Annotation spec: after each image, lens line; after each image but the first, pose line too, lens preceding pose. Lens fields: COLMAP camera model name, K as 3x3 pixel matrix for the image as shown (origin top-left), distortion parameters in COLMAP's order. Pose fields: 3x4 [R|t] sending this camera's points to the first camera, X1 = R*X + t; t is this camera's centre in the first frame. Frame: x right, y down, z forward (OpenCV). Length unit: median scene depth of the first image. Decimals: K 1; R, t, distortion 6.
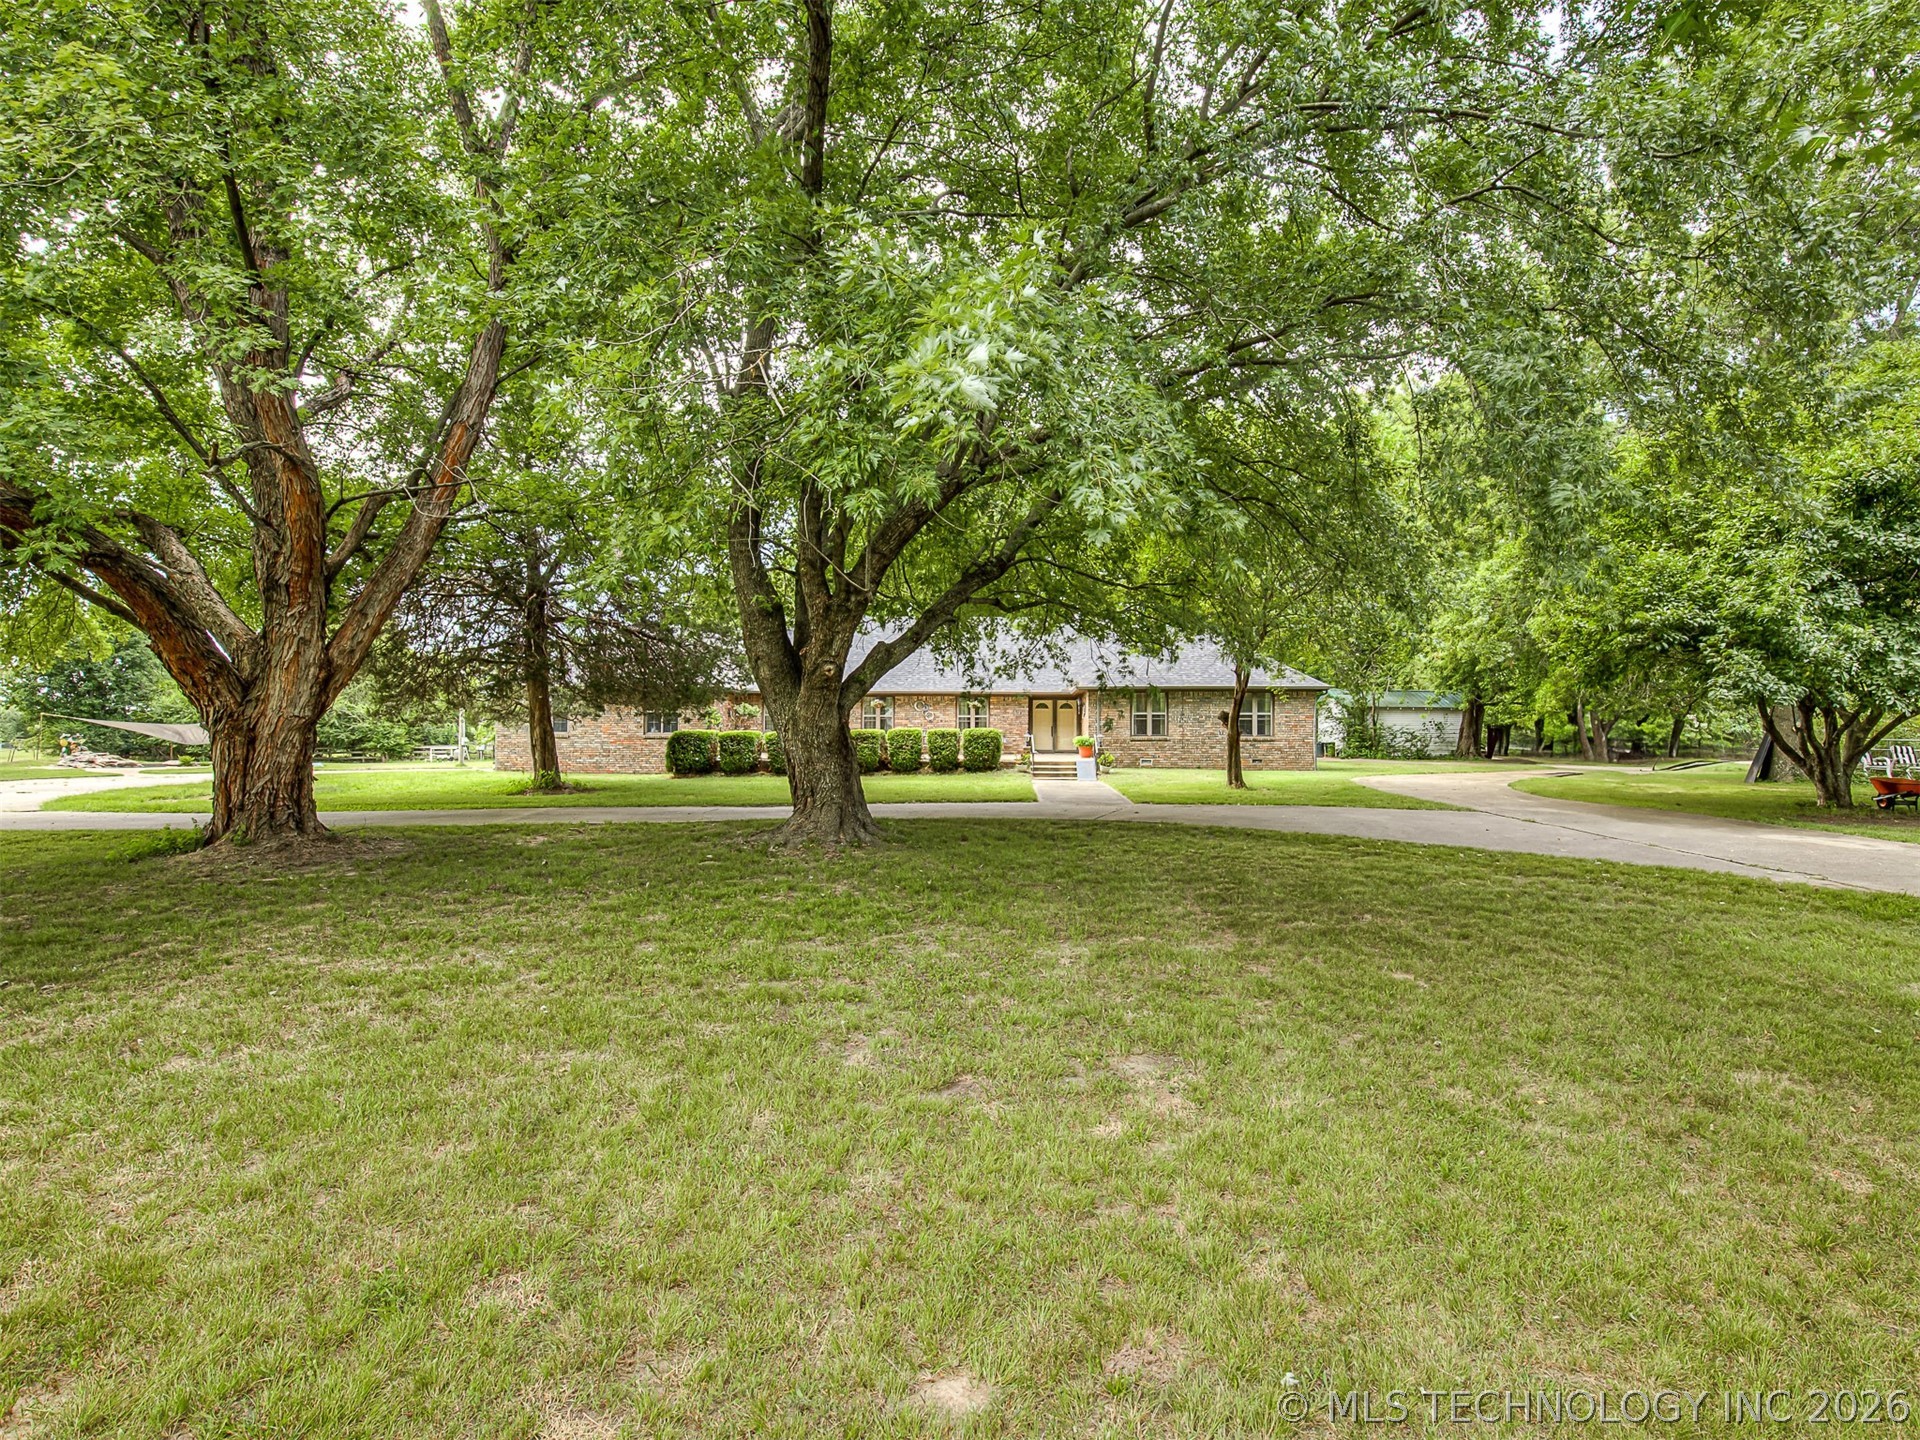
lens RADIAL K [[1030.4, 0, 937.5], [0, 1030.4, 718.3], [0, 0, 1]] dist [0.001803, 0.000106]
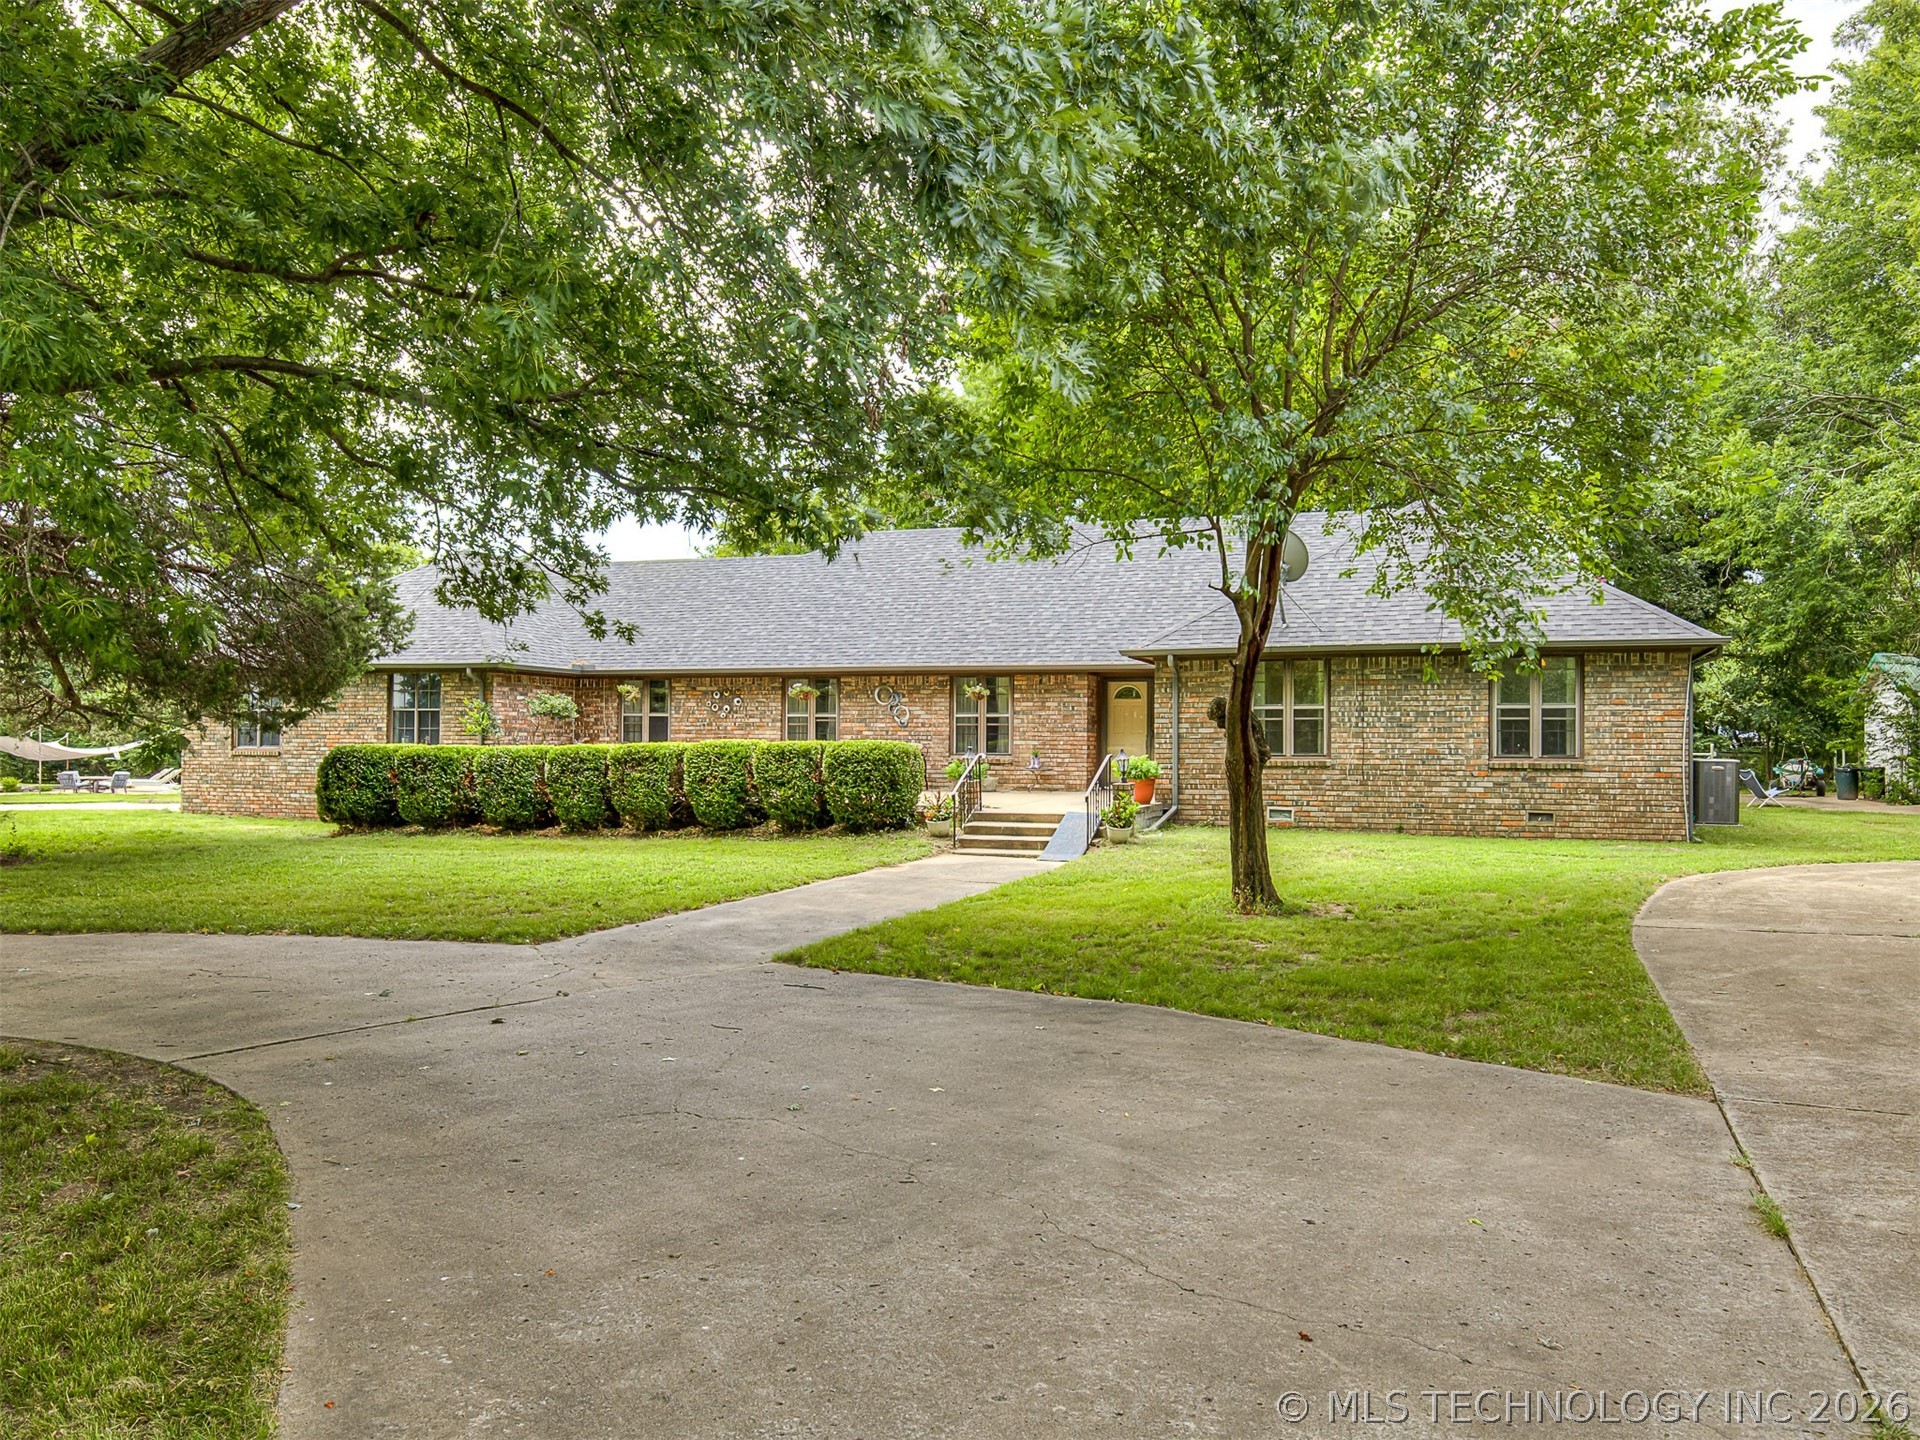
lens RADIAL K [[1481.9, 0, 939.1], [0, 1481.9, 715.0], [0, 0, 1]] dist [0.006764, -0.017050]
pose [[0.956528, -0.004551, -0.291606, 0.246172], [0.003535, 0.999986, -0.004010, 0.000854], [0.291620, 0.002804, 0.956530, 0.331963]]
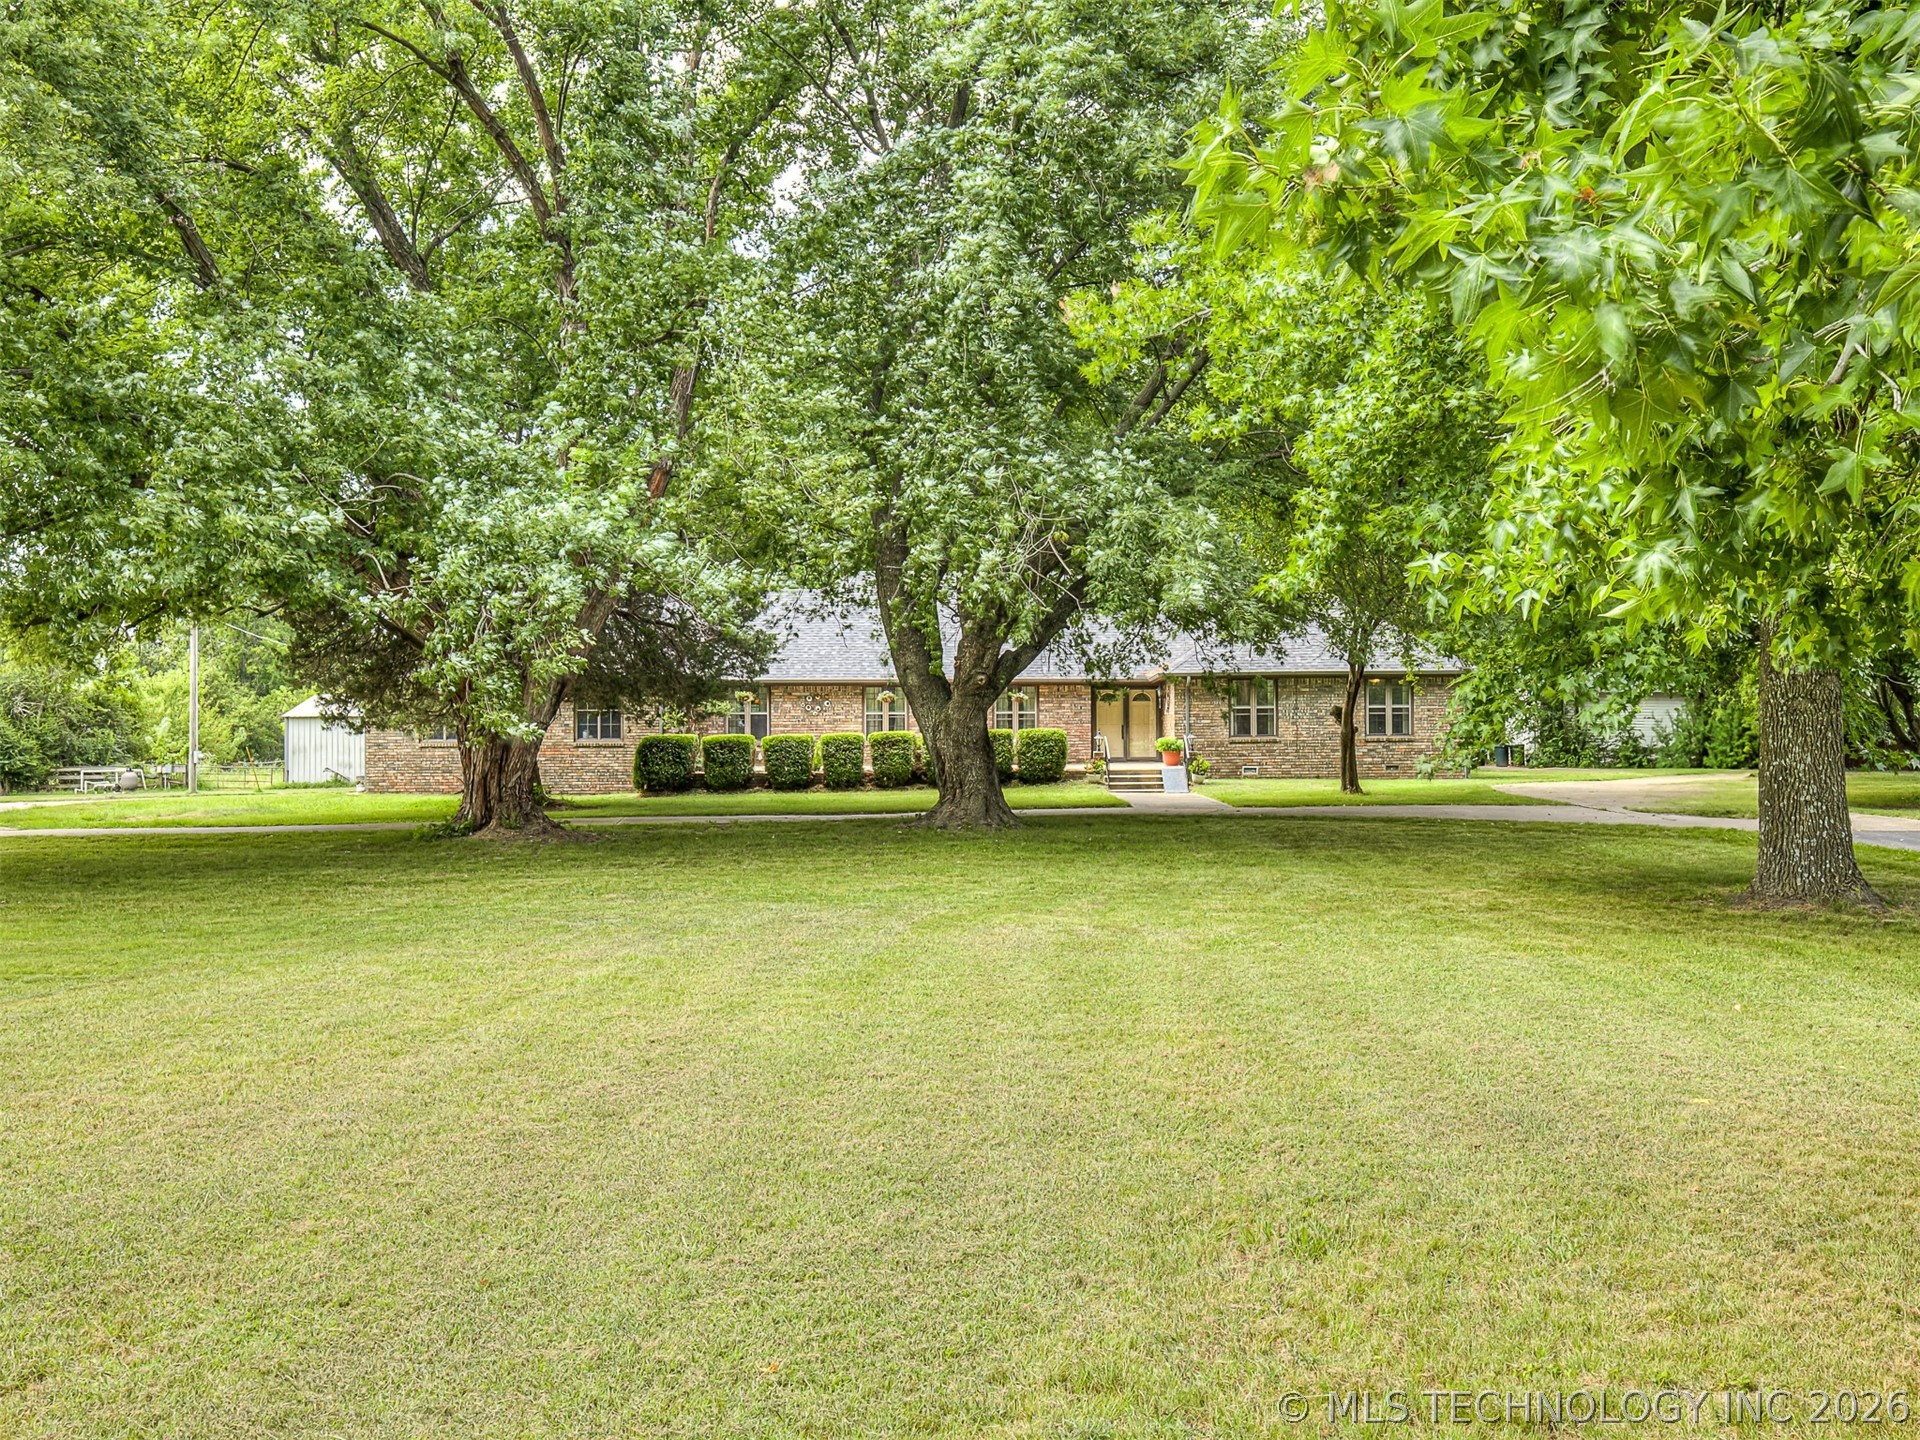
lens RADIAL K [[2158.8, 0, 940.2], [0, 2158.8, 731.5], [0, 0, 1]] dist [0.003456, 0.012563]
pose [[0.998354, -0.009730, 0.056528, -0.116739], [0.009167, 0.999906, 0.010219, -0.005099], [-0.056622, -0.009684, 0.998349, -0.583498]]
